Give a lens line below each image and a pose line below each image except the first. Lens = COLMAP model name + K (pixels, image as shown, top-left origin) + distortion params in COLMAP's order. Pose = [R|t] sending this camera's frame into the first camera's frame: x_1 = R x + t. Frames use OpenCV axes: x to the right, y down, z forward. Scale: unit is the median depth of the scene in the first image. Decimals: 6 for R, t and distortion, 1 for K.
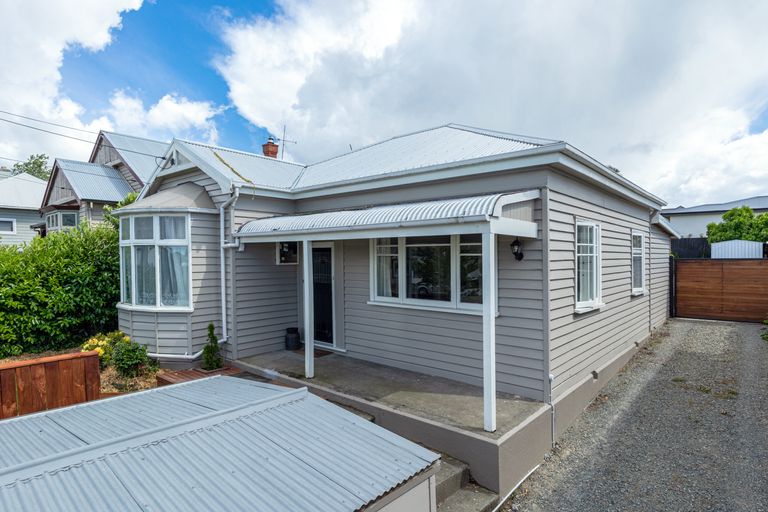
lens RADIAL K [[415.2, 0, 384.0], [0, 415.2, 256.0], [0, 0, 1]] dist [0.041867, 0.000154]
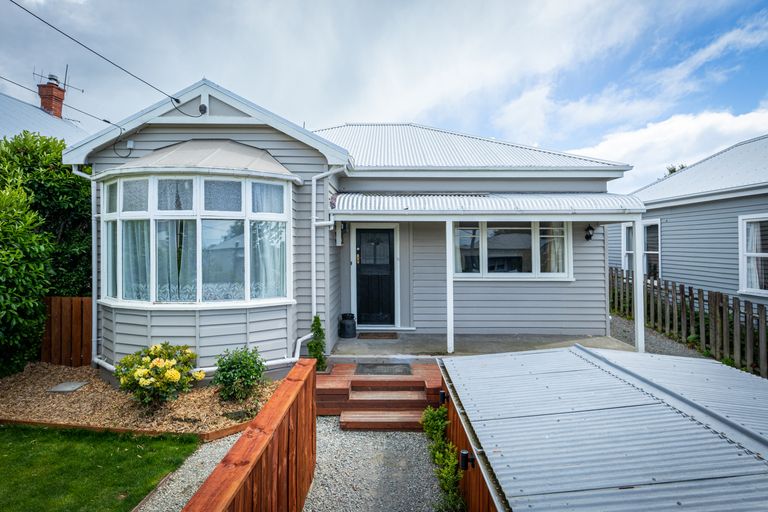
lens RADIAL K [[399.4, 0, 384.3], [0, 399.4, 234.5], [0, 0, 1]] dist [-0.000357, 0.000125]
pose [[0.758424, 0.016809, 0.651545, -0.822399], [-0.001404, 0.999707, -0.024157, 0.018214], [-0.651761, 0.017407, 0.758225, 0.293839]]
